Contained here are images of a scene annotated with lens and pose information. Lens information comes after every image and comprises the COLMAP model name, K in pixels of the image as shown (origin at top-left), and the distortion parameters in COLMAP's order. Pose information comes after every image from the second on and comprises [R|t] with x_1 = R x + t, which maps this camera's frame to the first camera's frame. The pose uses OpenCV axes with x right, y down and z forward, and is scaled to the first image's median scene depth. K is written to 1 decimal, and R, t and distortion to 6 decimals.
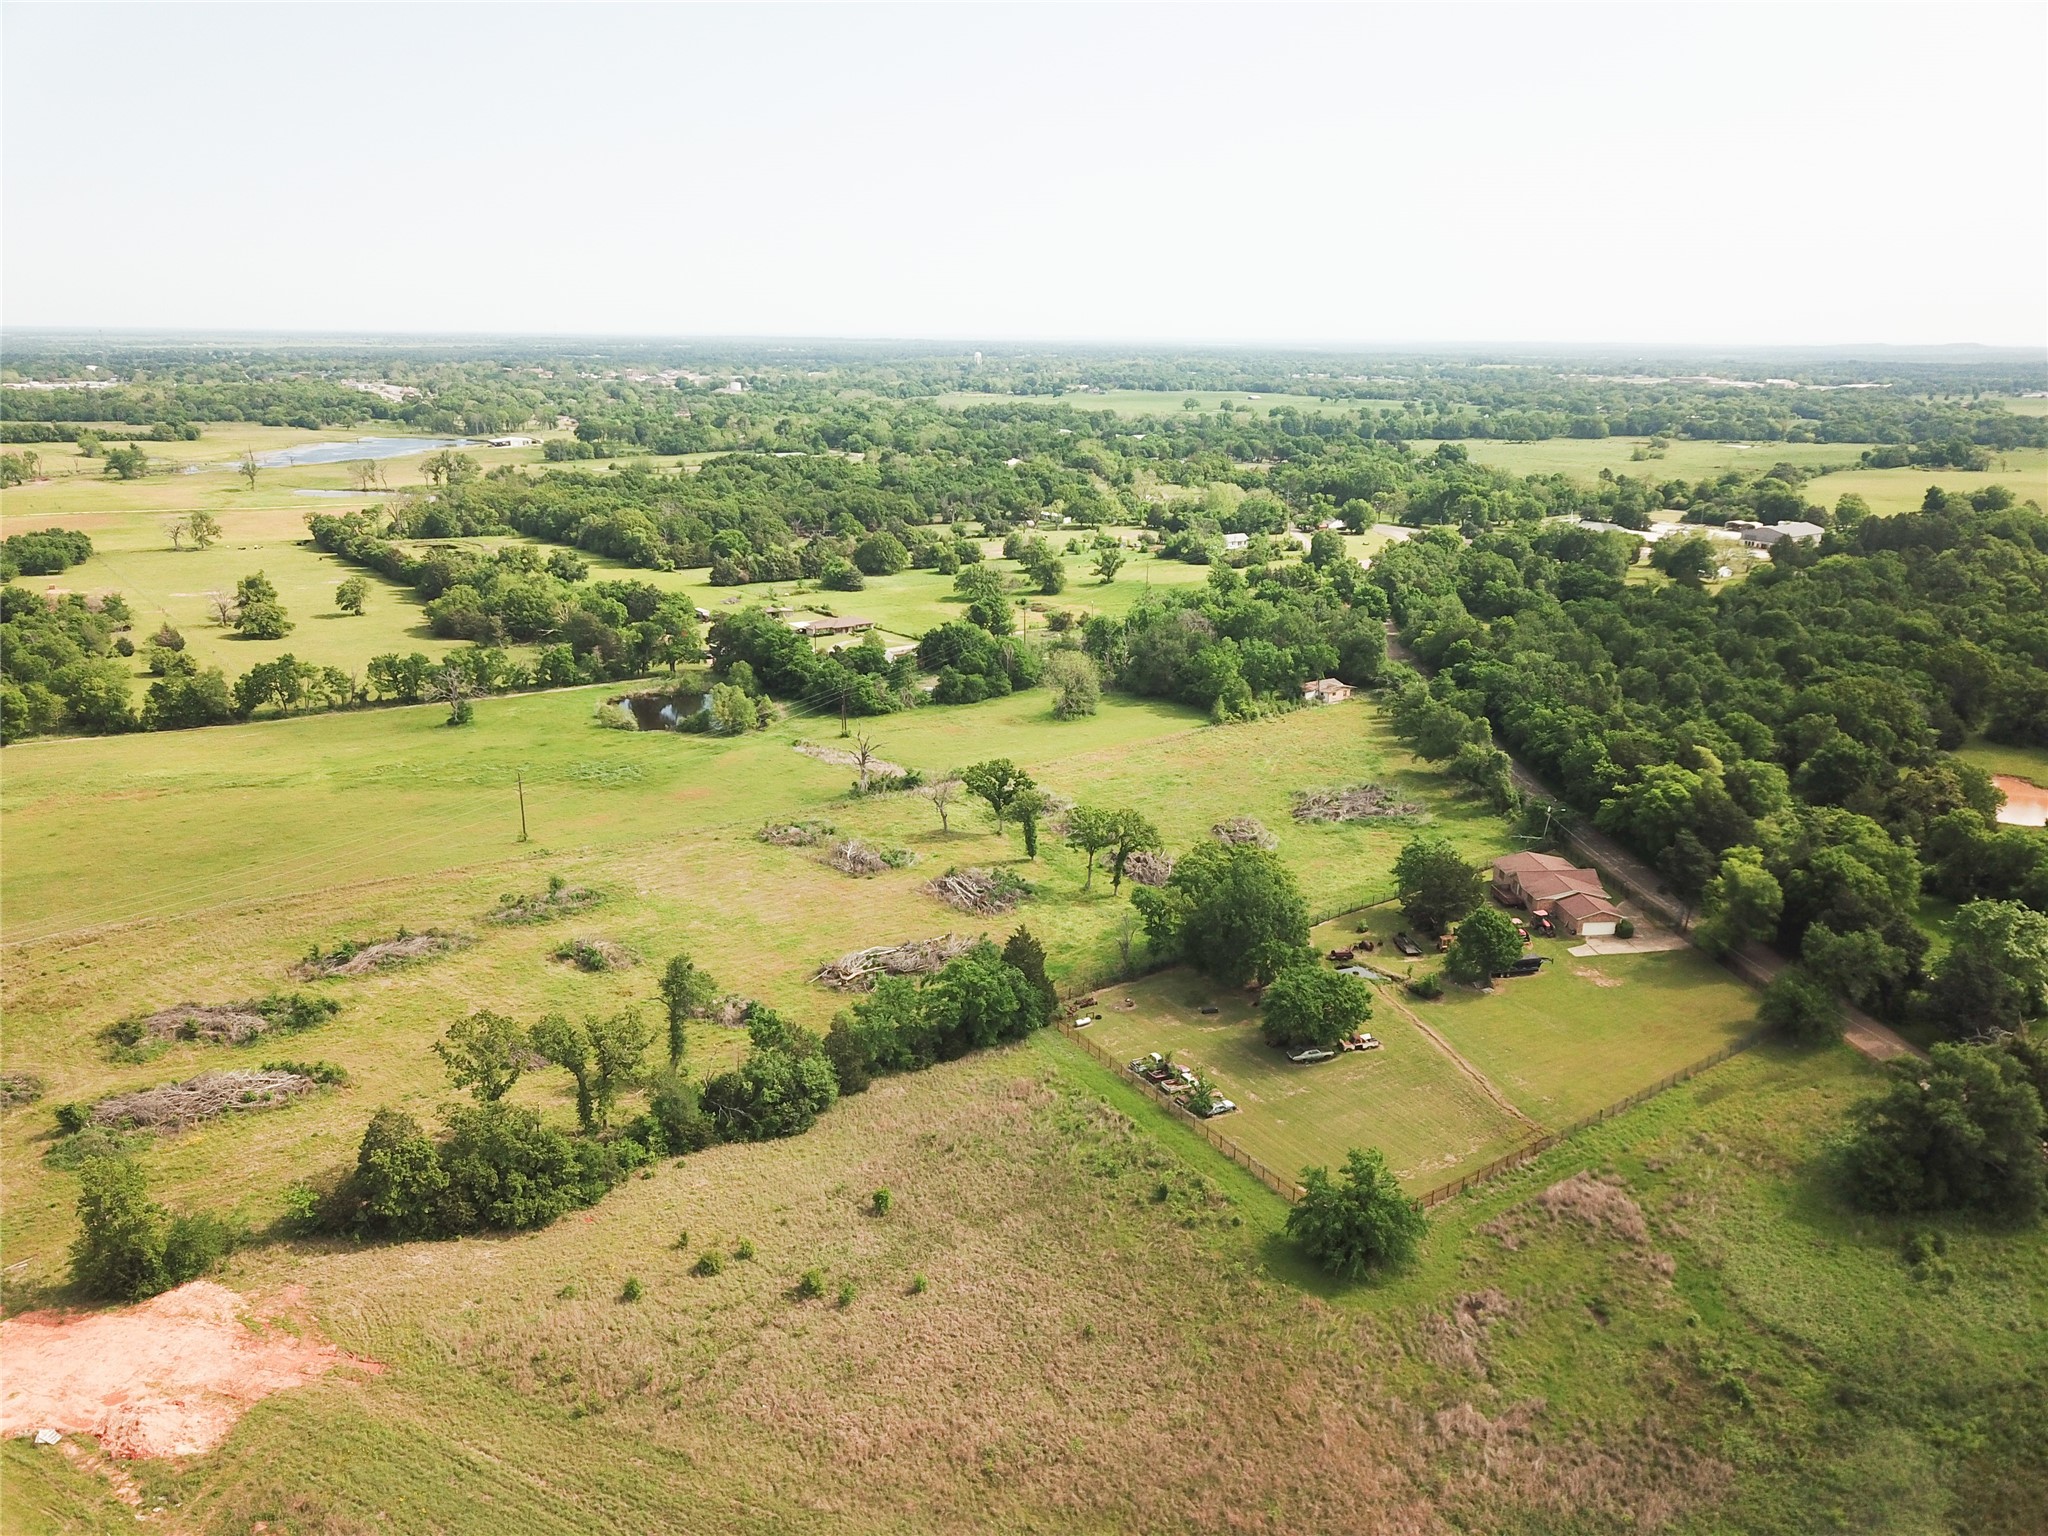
lens RADIAL K [[1563.7, 0, 1018.5], [0, 1563.7, 770.6], [0, 0, 1]] dist [0.017517, -0.011393]
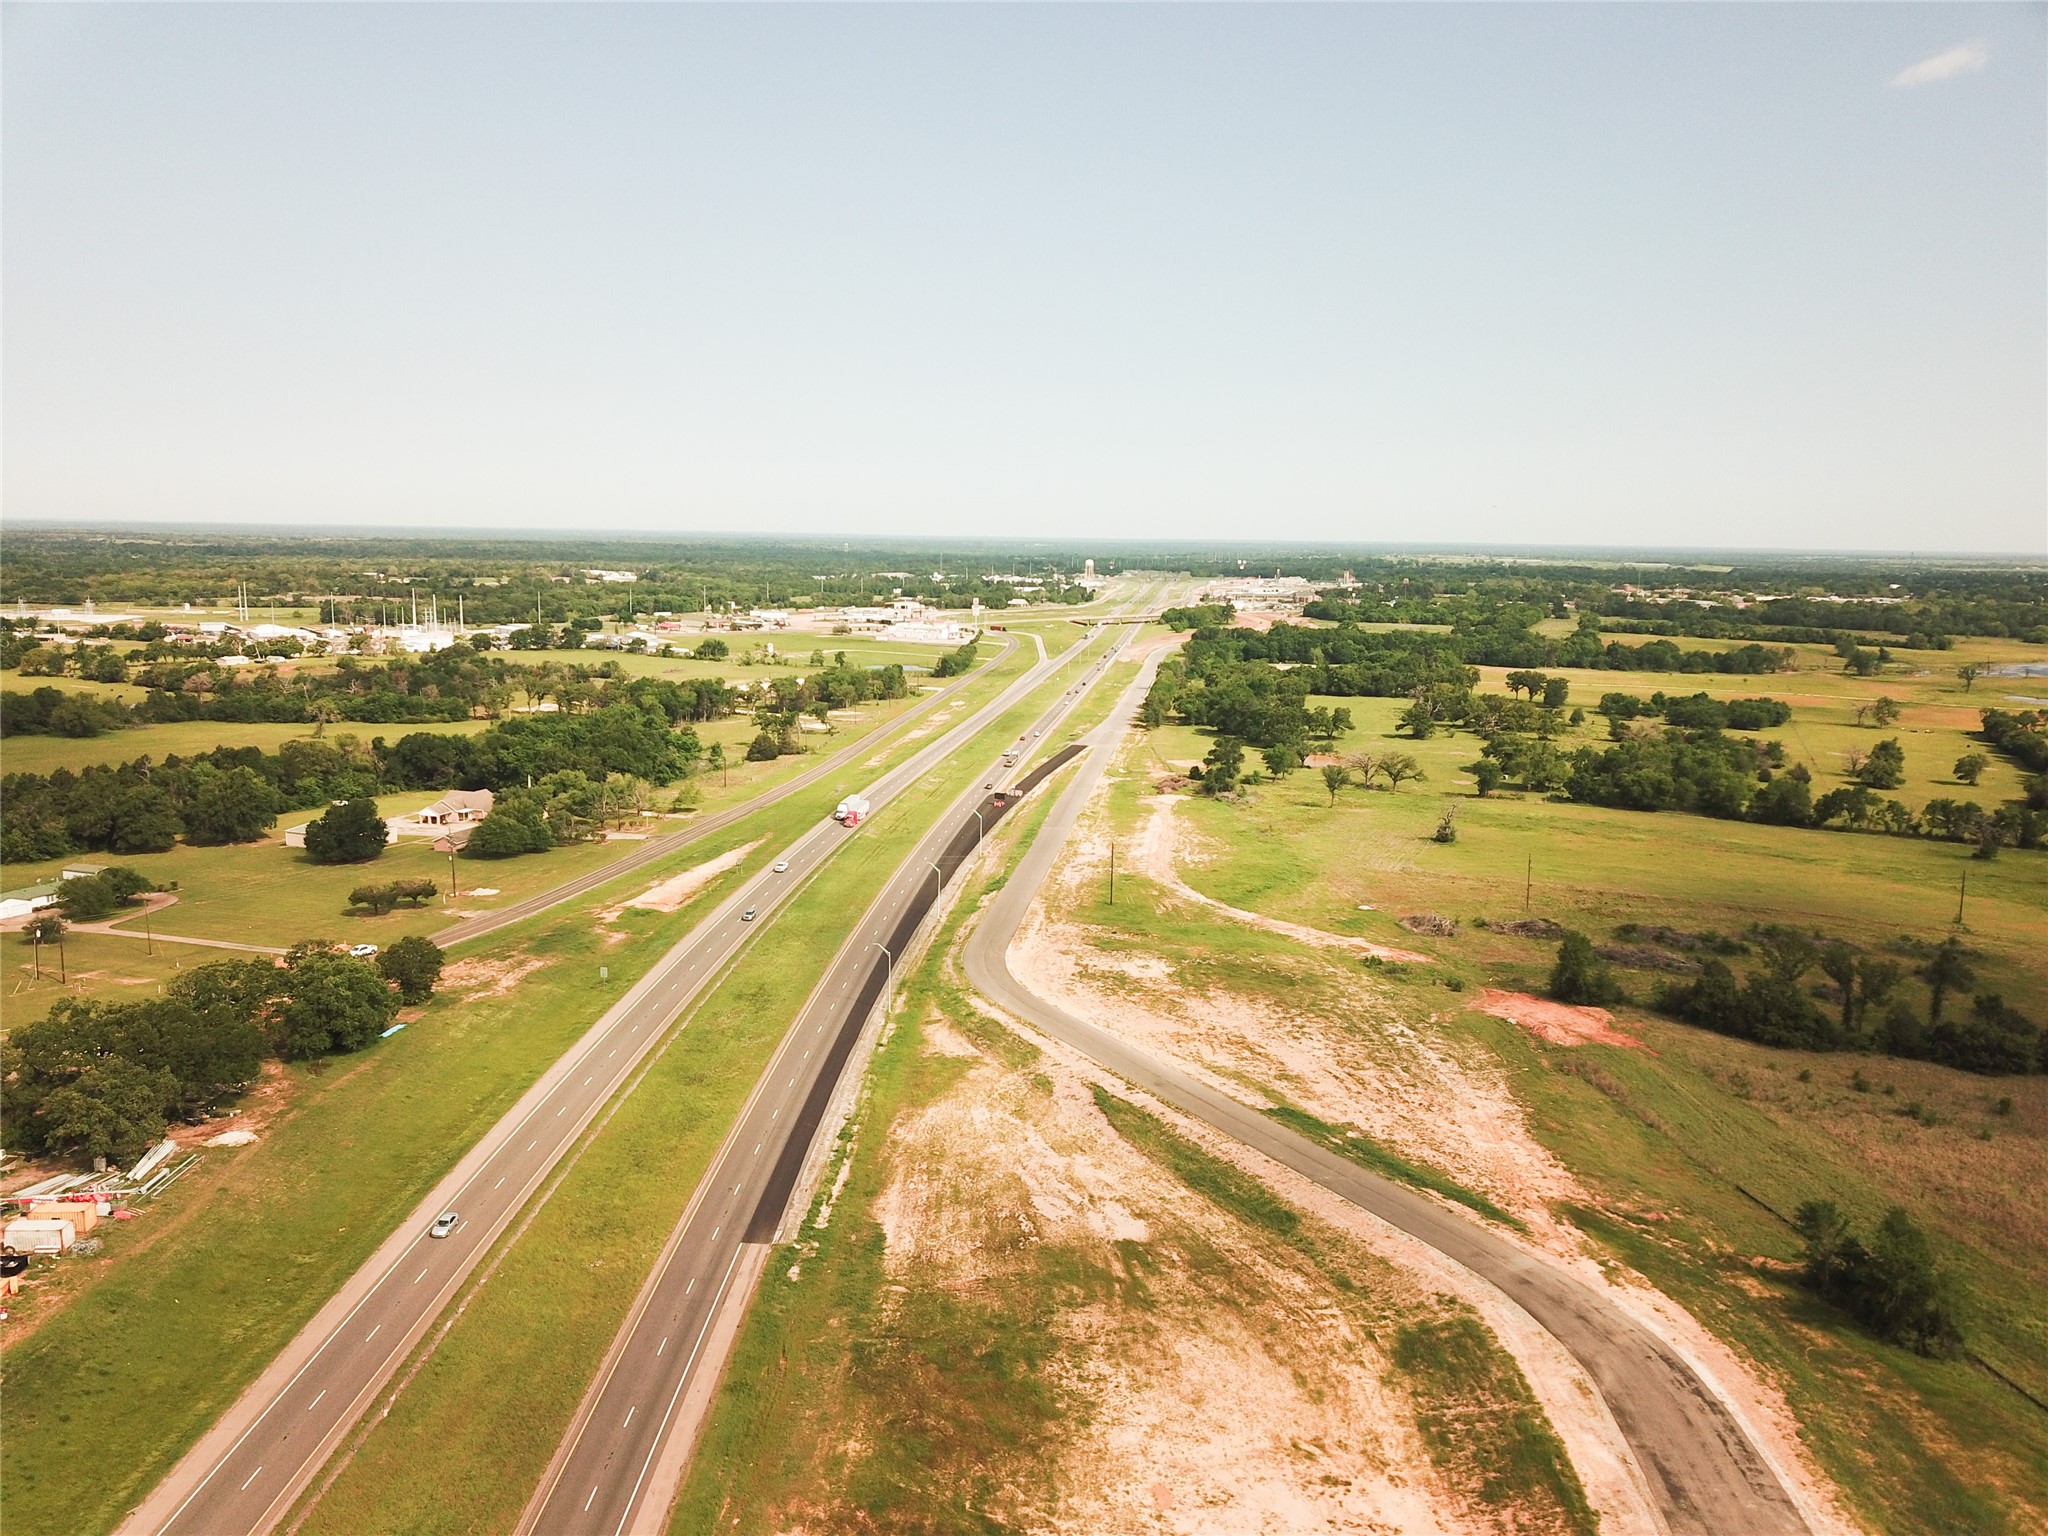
lens RADIAL K [[1559.7, 0, 1024.0], [0, 1559.7, 768.0], [0, 0, 1]] dist [0.039791, -0.059362]
pose [[0.511427, 0.126882, -0.849908, 0.262509], [-0.242438, 0.970166, -0.001051, 0.075913], [0.824419, 0.206588, 0.526930, -0.244153]]
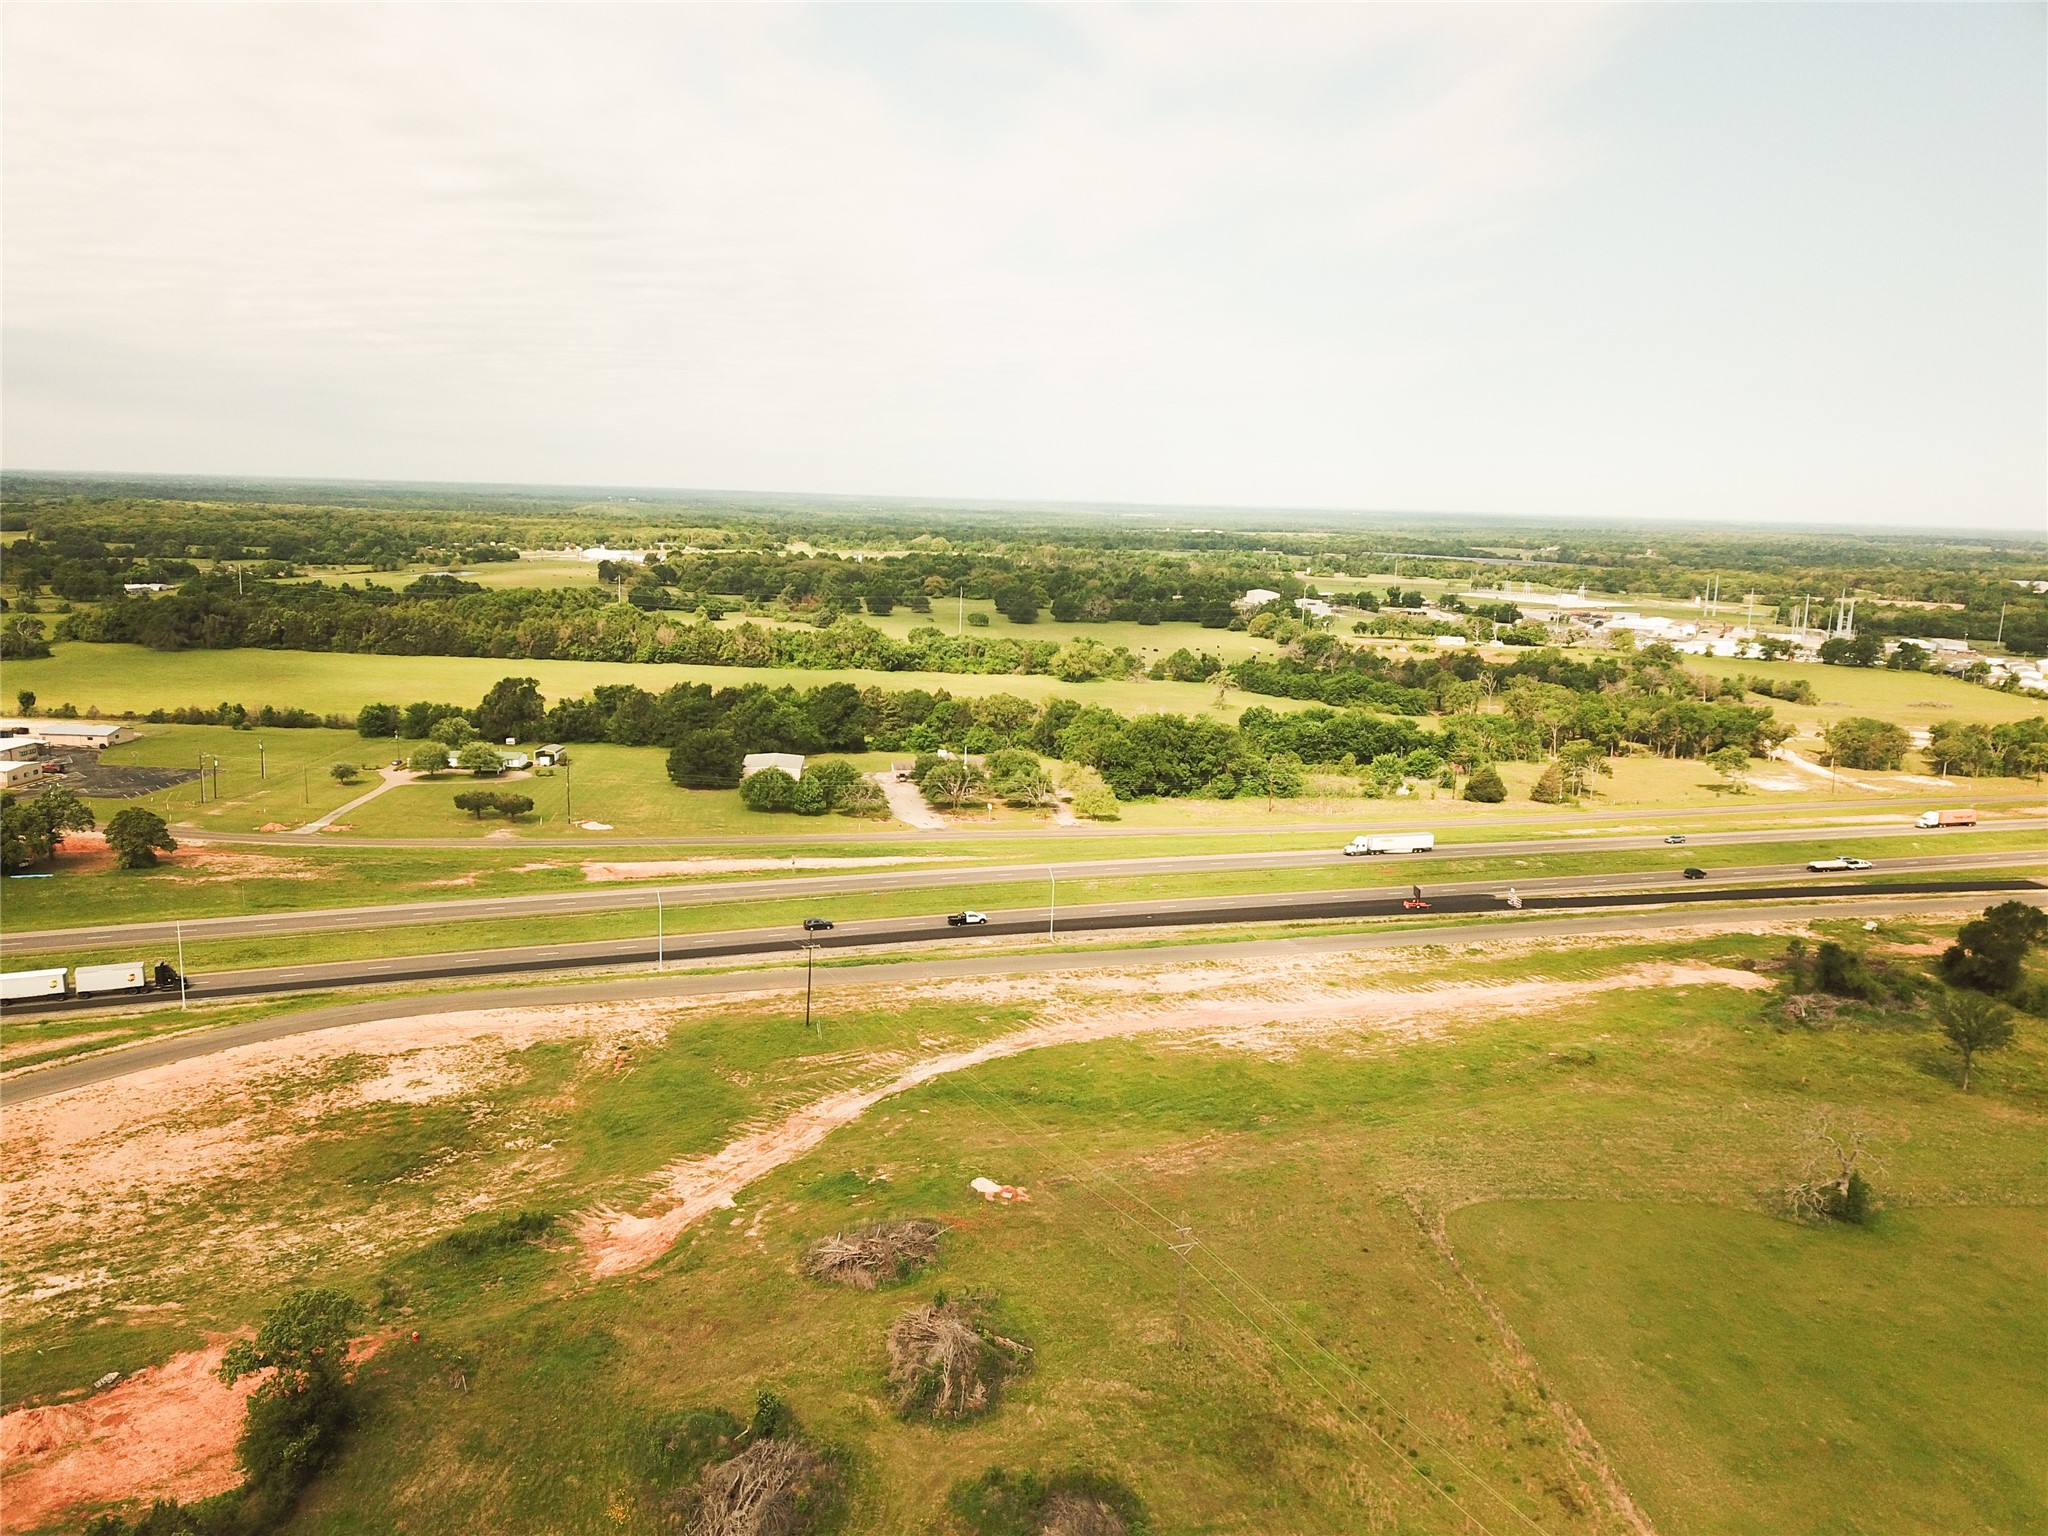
lens RADIAL K [[1563.7, 0, 1018.5], [0, 1563.7, 770.6], [0, 0, 1]] dist [0.017517, -0.011393]
pose [[-0.537719, 0.120181, -0.834515, -0.032220], [-0.261902, 0.917014, 0.300818, -0.136807], [0.801415, 0.380317, -0.461620, 0.564395]]
